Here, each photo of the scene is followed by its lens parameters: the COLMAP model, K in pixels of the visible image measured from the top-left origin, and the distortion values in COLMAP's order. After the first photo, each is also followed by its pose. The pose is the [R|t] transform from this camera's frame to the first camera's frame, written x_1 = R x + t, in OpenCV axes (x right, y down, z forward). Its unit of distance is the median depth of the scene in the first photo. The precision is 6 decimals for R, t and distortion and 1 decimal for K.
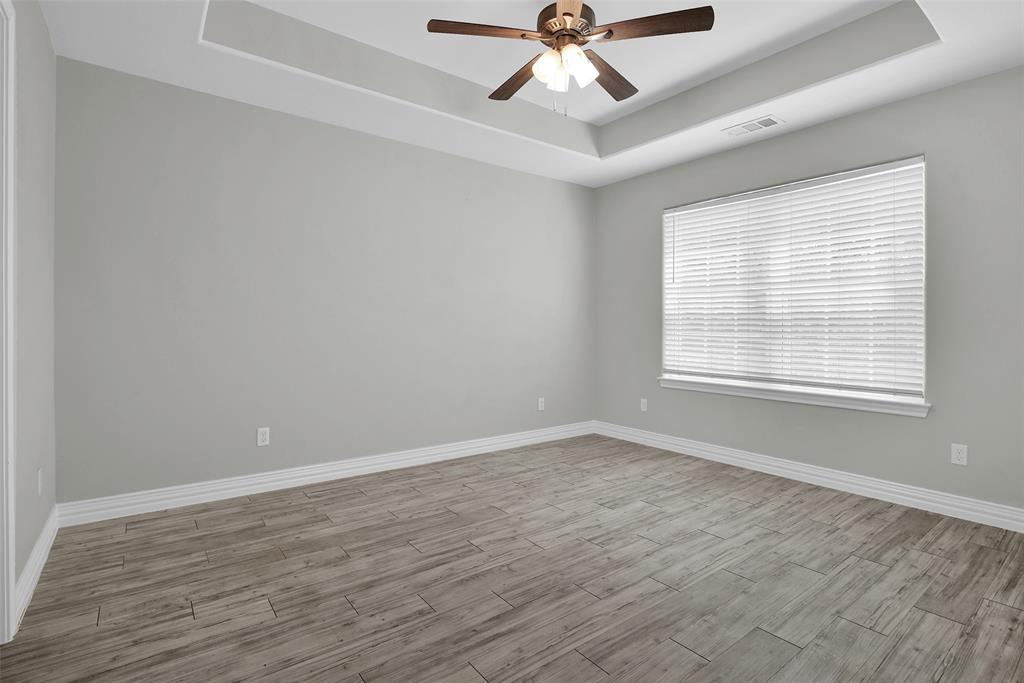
lens RADIAL K [[505.0, 0, 507.2], [0, 505.0, 322.1], [0, 0, 1]] dist [-0.014804, 0.000407]
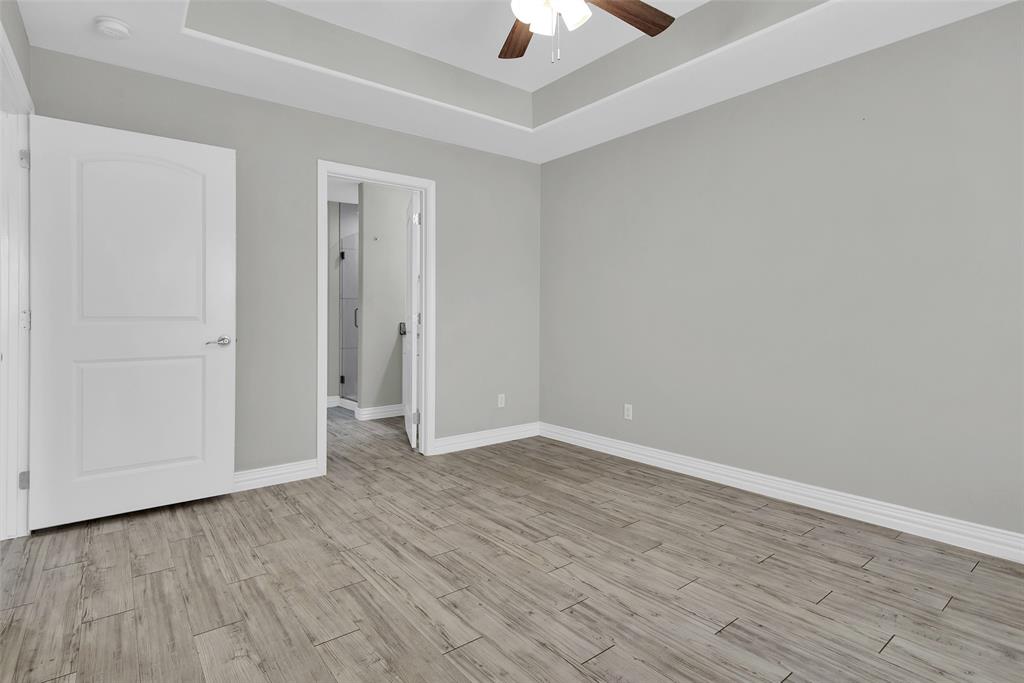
lens RADIAL K [[505.0, 0, 507.2], [0, 505.0, 322.1], [0, 0, 1]] dist [-0.014804, 0.000407]
pose [[0.027274, 0.001321, -0.999627, 0.903146], [0.007774, 0.999969, 0.001533, 0.007436], [0.999598, -0.007813, 0.027263, 0.857375]]
